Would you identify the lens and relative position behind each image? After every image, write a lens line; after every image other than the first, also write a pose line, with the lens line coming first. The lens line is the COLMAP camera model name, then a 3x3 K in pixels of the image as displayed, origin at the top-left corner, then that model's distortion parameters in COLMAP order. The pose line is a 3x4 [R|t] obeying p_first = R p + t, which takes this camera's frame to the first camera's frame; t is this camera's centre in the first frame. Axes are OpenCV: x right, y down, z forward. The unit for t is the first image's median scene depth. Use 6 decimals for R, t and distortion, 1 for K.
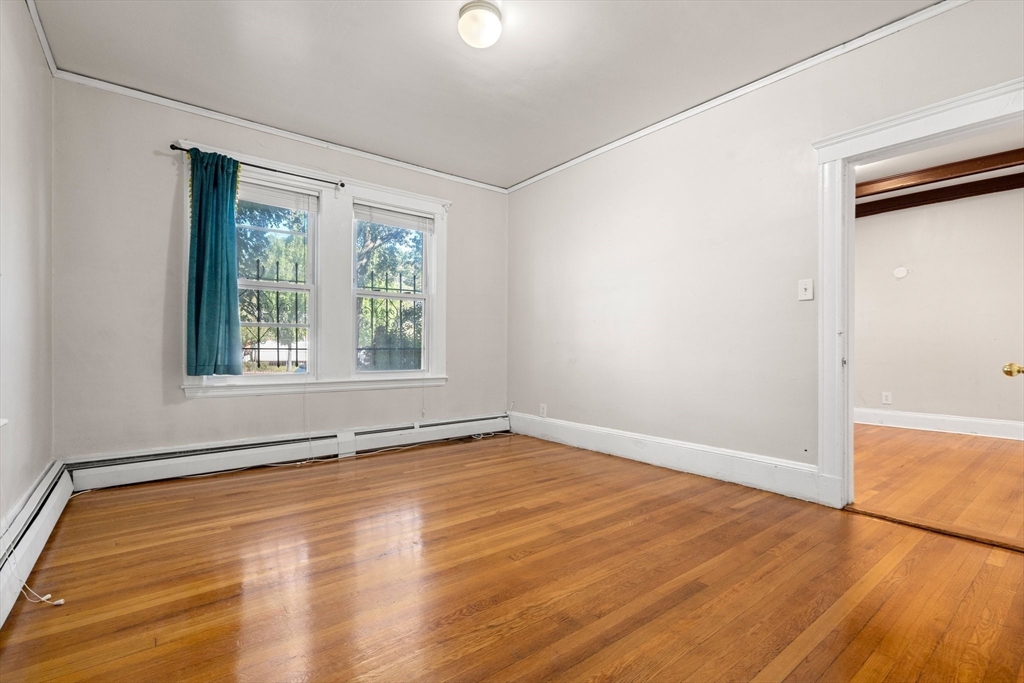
lens RADIAL K [[465.8, 0, 514.1], [0, 465.8, 348.9], [0, 0, 1]] dist [-0.006814, 0.003016]
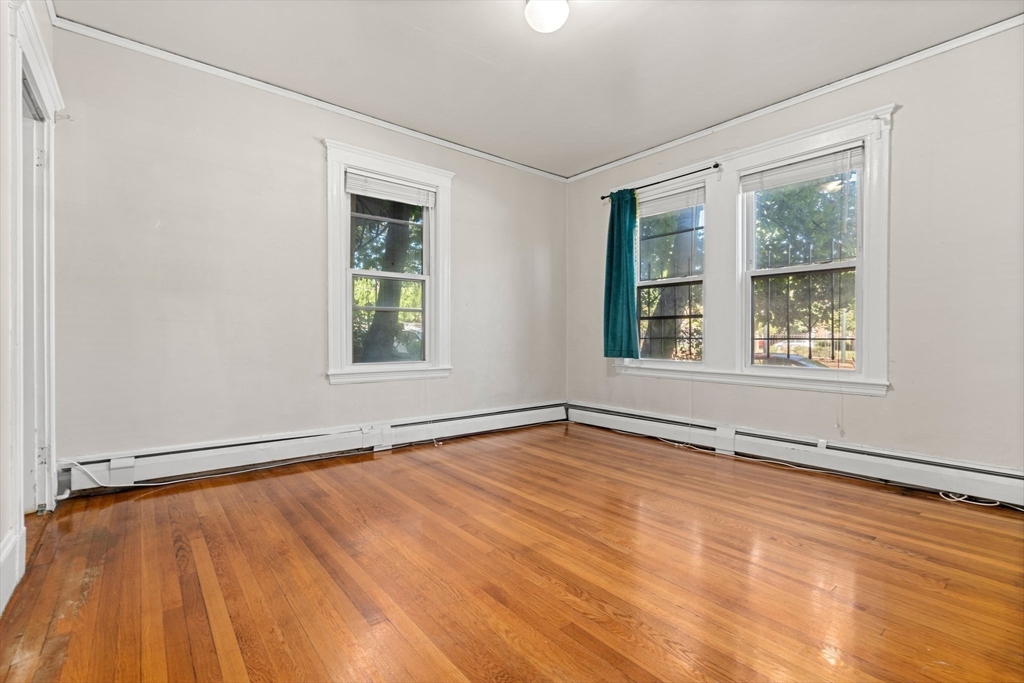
lens RADIAL K [[465.8, 0, 514.2], [0, 465.8, 338.7], [0, 0, 1]] dist [-0.006814, 0.003016]
pose [[0.014050, 0.001718, -0.999900, 0.683269], [-0.005421, 0.999984, 0.001642, 0.001671], [0.999887, 0.005398, 0.014059, 0.683006]]
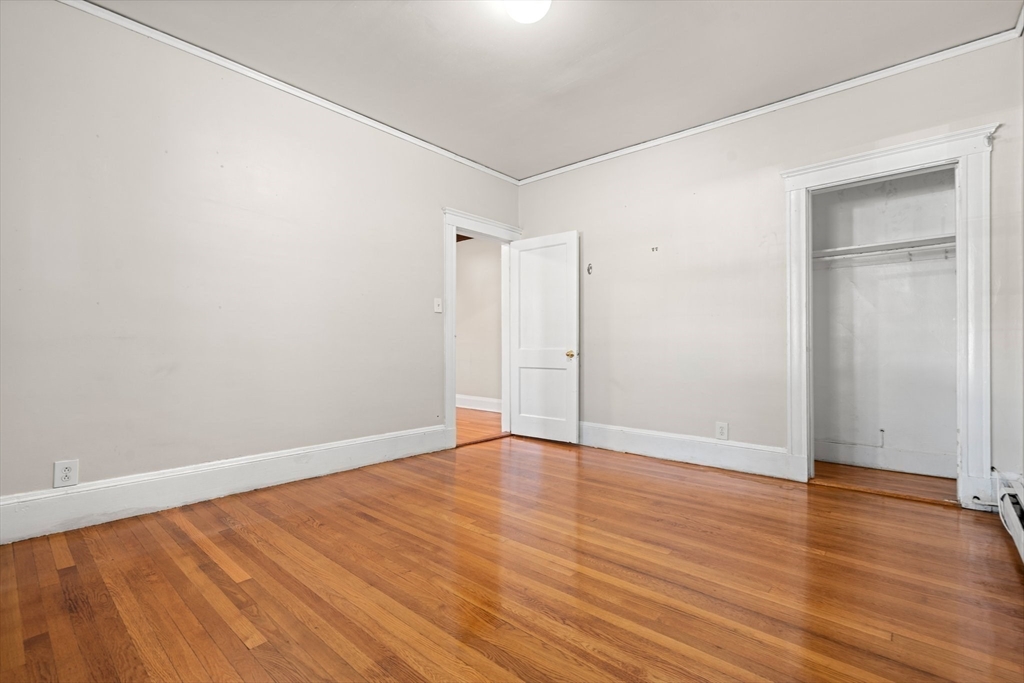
lens RADIAL K [[465.8, 0, 513.0], [0, 465.8, 340.0], [0, 0, 1]] dist [-0.006814, 0.003016]
pose [[-0.177864, 0.006524, 0.984034, -0.724259], [-0.000469, 0.999977, -0.006715, -0.007729], [-0.984055, -0.001656, -0.177857, 0.885372]]
